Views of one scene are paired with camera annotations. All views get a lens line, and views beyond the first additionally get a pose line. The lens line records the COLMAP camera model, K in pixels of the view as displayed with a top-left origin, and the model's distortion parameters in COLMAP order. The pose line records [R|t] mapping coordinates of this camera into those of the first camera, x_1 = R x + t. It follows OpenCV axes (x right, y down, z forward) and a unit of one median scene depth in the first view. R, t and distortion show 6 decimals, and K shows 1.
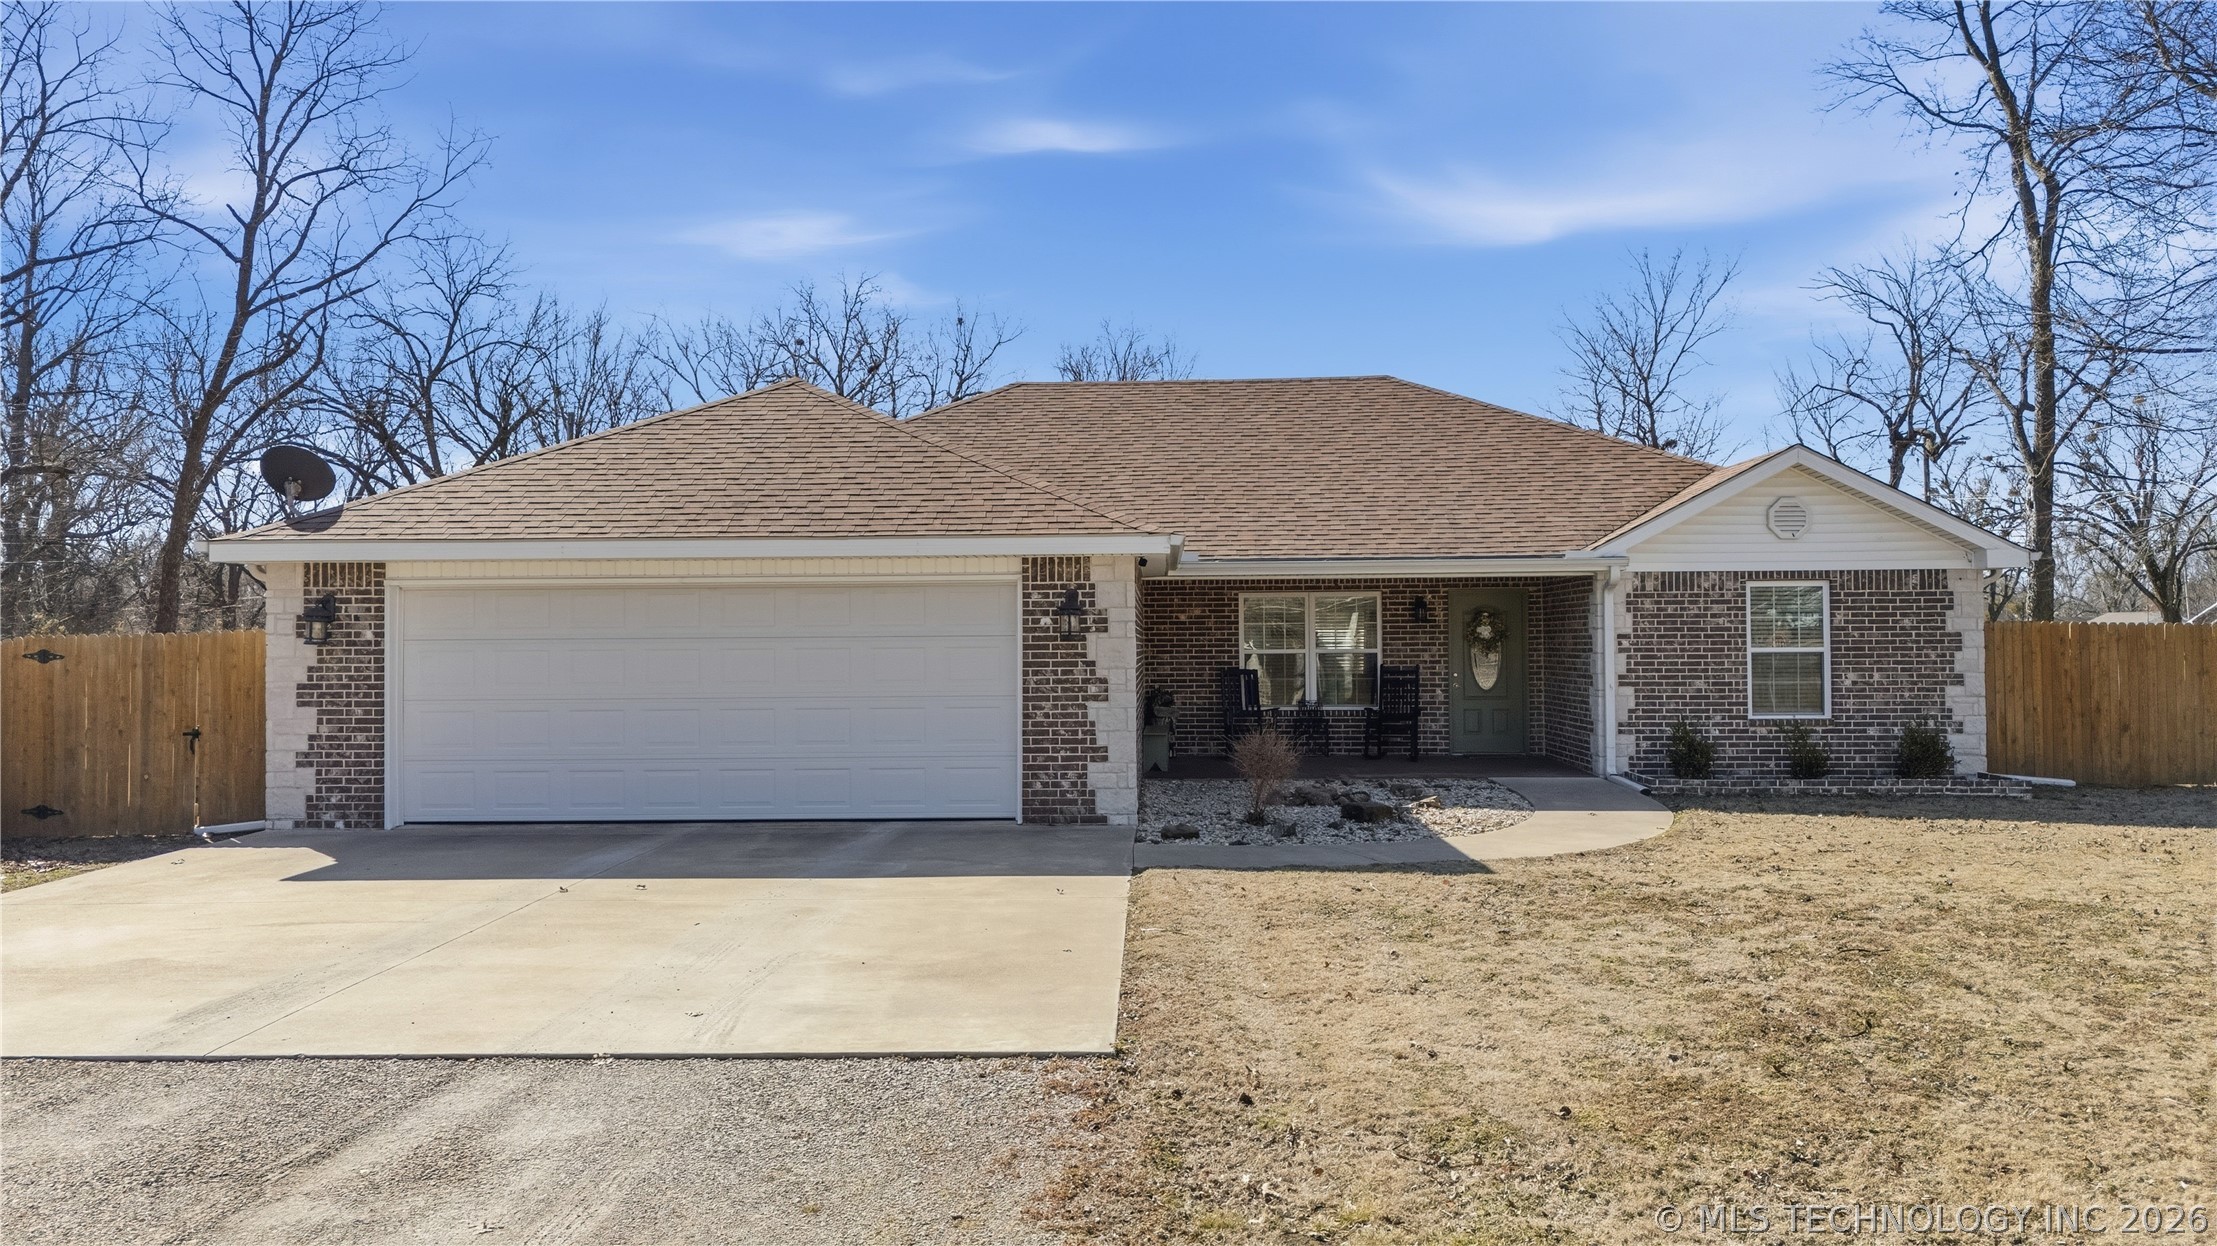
lens RADIAL K [[1614.7, 0, 1108.5], [0, 1614.7, 623.0], [0, 0, 1]] dist [-0.003155, -0.002483]
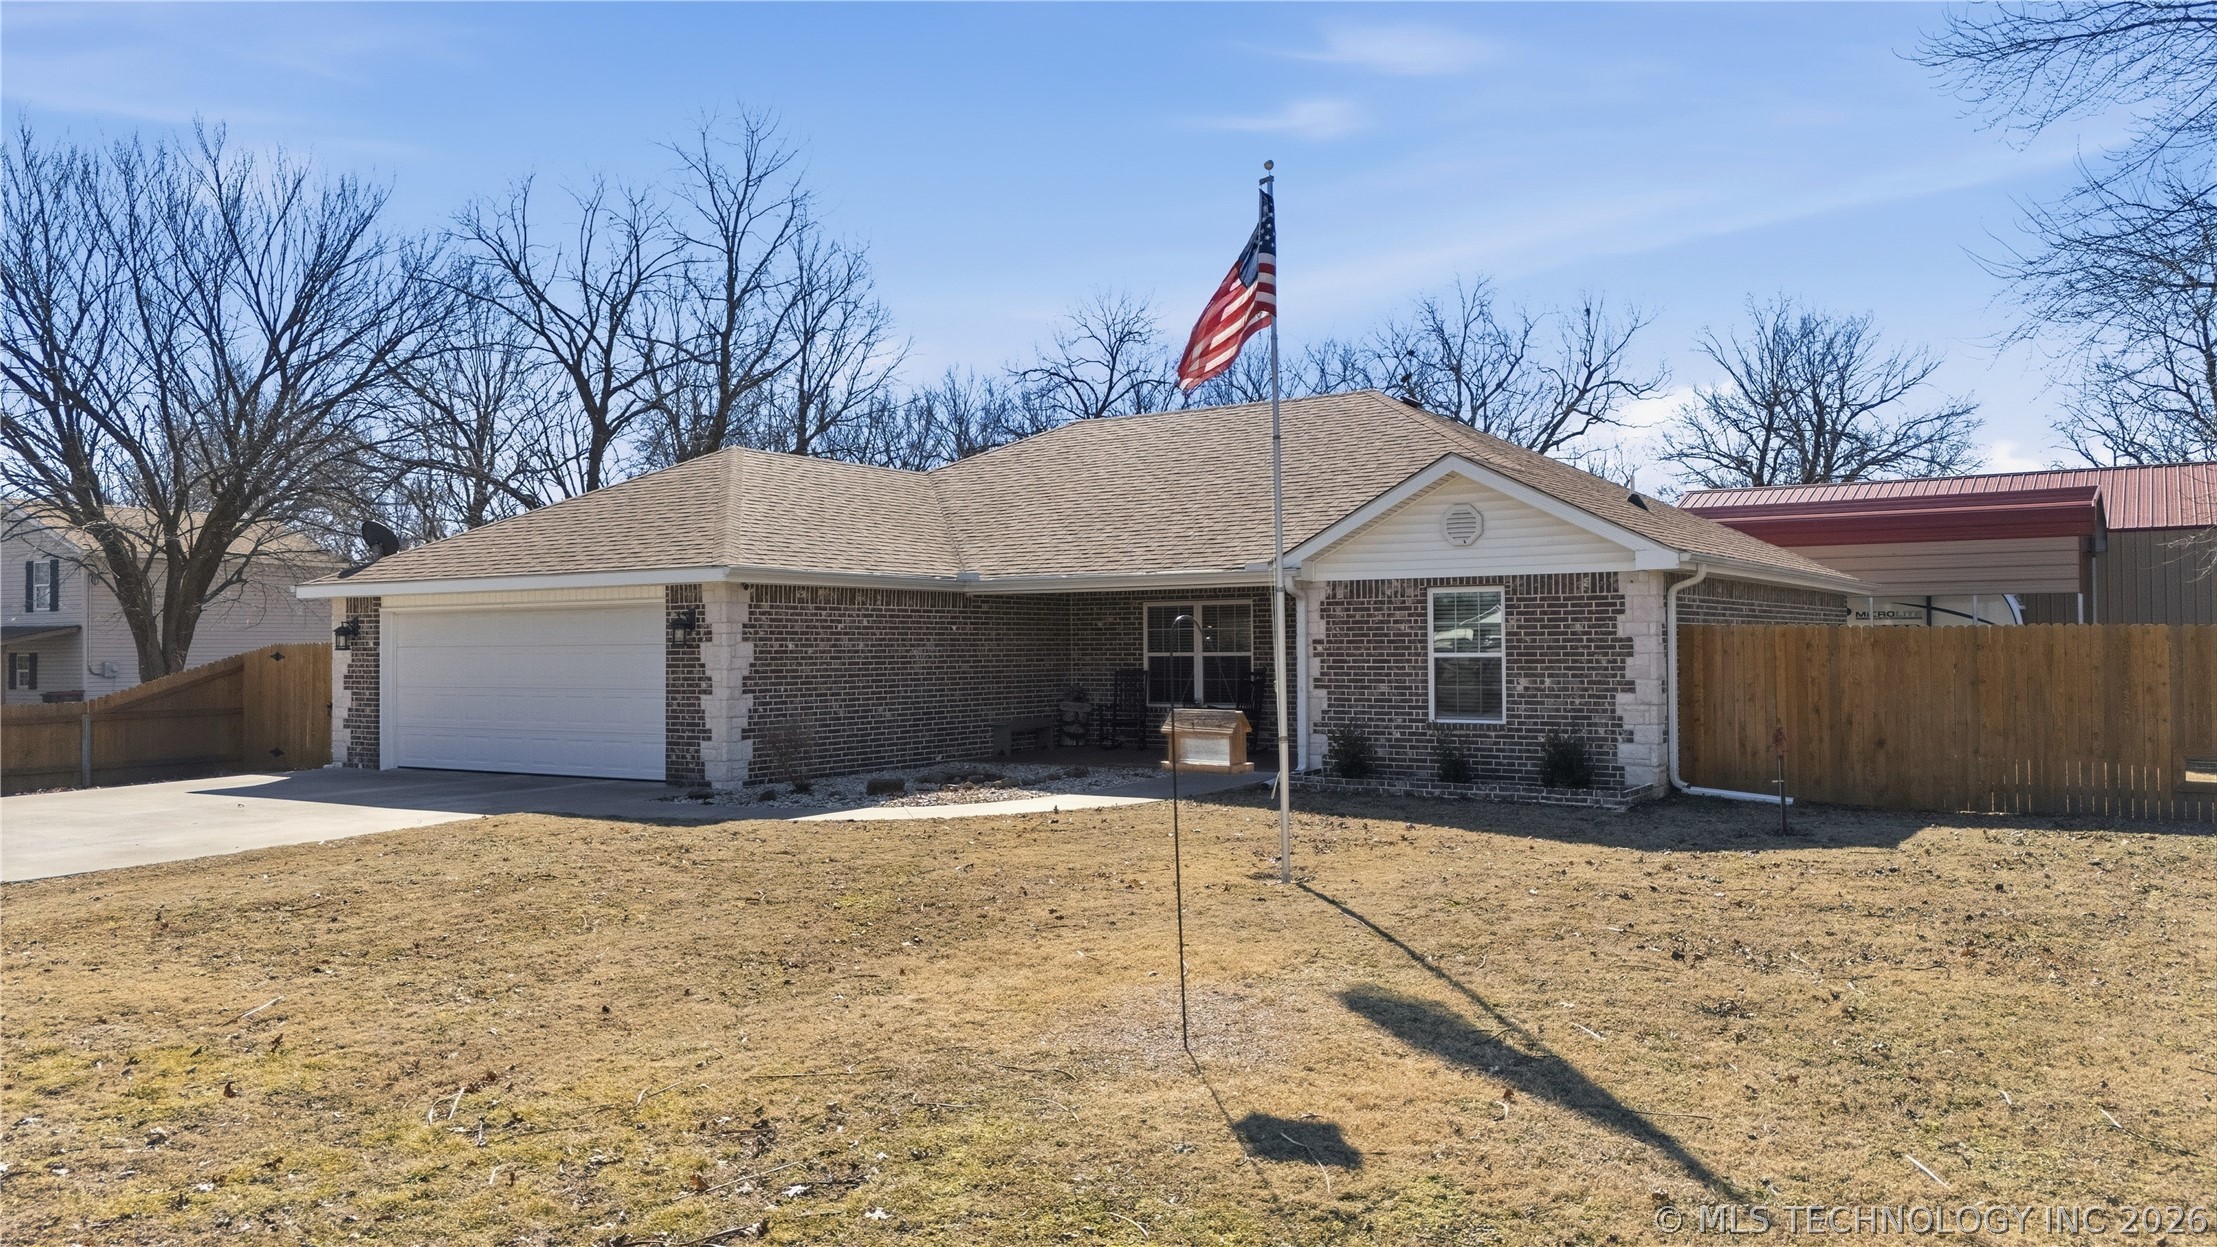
lens RADIAL K [[1555.9, 0, 1108.5], [0, 1555.9, 623.5], [0, 0, 1]] dist [0.000326, -0.000464]
pose [[0.876344, -0.007030, -0.481635, 0.697451], [0.008420, 0.999964, 0.000724, -0.005744], [0.481613, -0.004689, 0.876371, 0.037577]]
